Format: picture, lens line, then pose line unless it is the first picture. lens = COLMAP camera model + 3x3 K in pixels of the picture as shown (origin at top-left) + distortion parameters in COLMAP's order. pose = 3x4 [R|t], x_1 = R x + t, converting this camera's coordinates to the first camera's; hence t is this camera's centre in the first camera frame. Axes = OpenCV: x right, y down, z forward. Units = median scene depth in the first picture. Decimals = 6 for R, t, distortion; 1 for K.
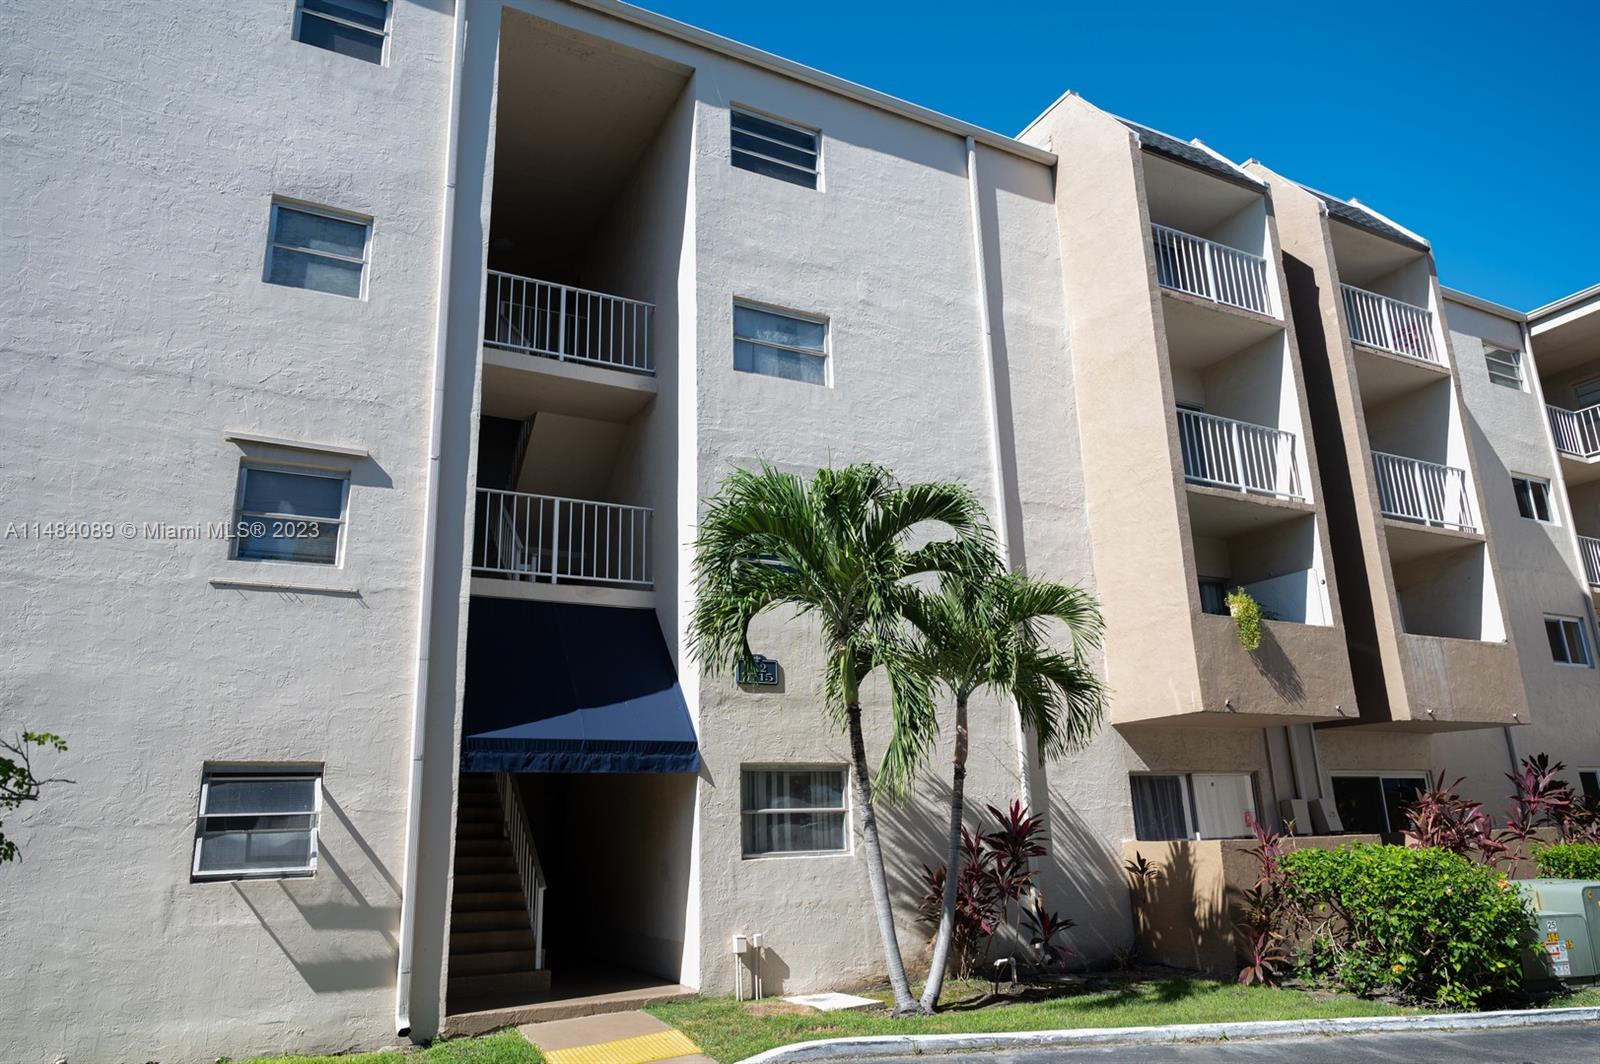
lens RADIAL K [[1078.6, 0, 786.8], [0, 1078.6, 506.2], [0, 0, 1]] dist [0.001049, -0.002190]
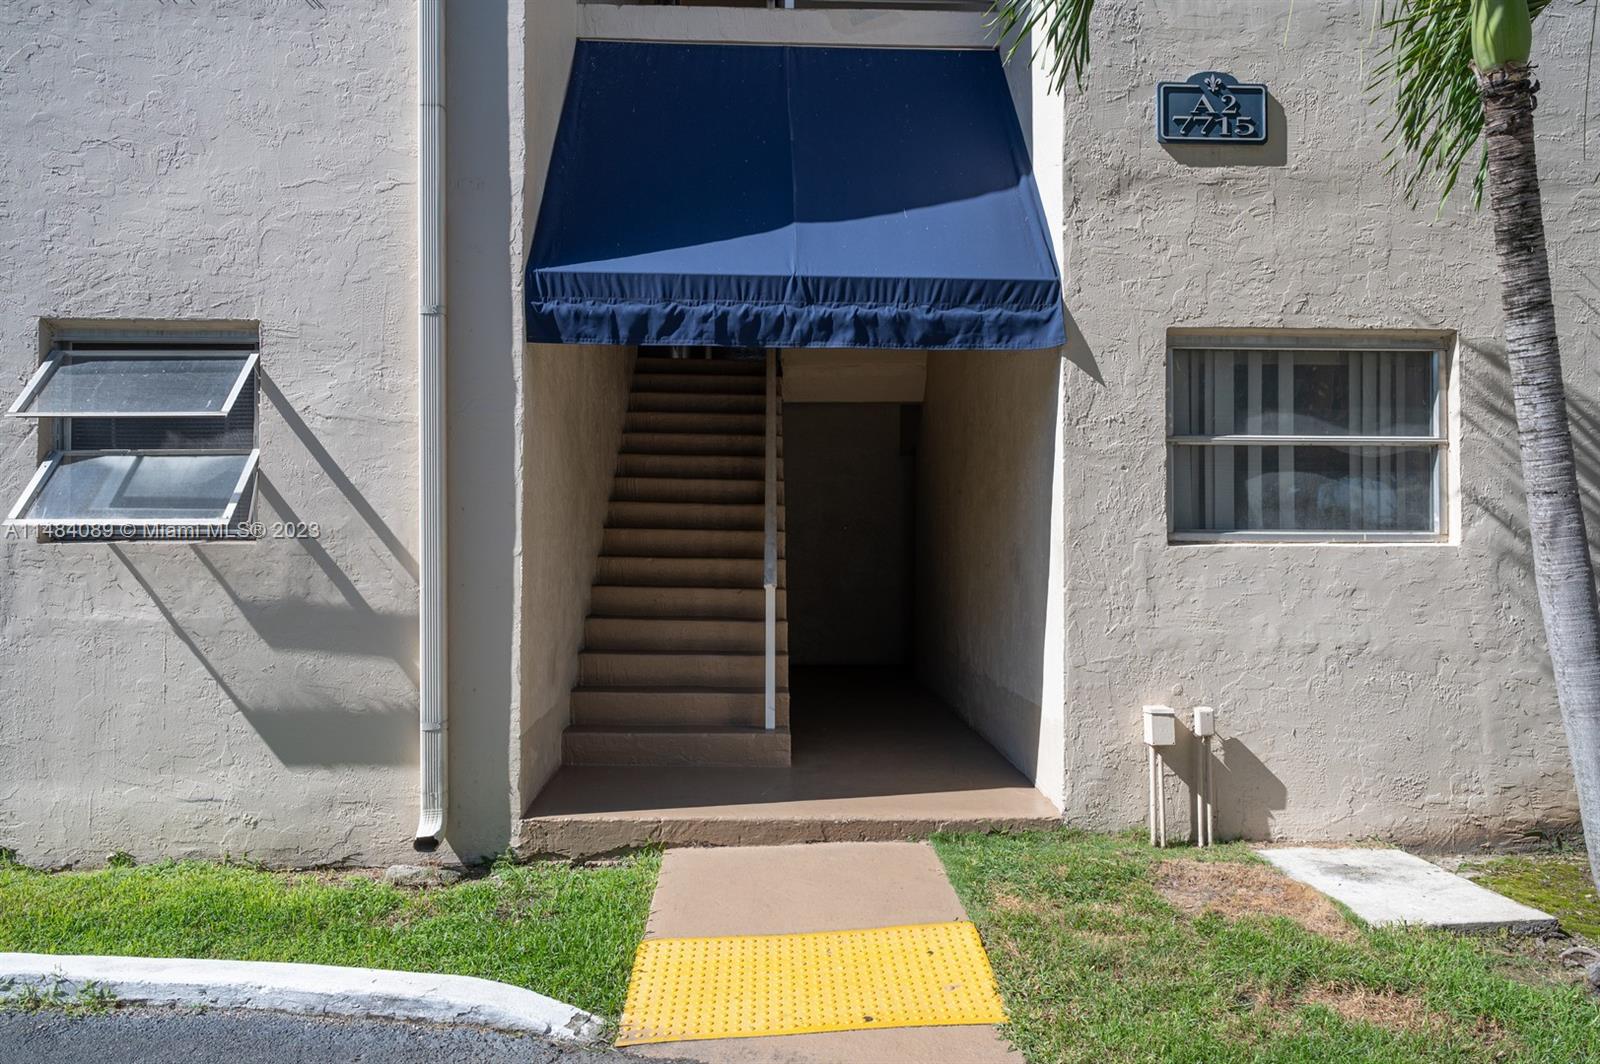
lens RADIAL K [[1114.5, 0, 799.8], [0, 1114.5, 509.9], [0, 0, 1]] dist [-0.001928, -0.000818]
pose [[0.908257, 0.019829, -0.417943, 0.010904], [0.092679, 0.964530, 0.247169, 0.190388], [0.408019, -0.263227, 0.874203, 0.552546]]
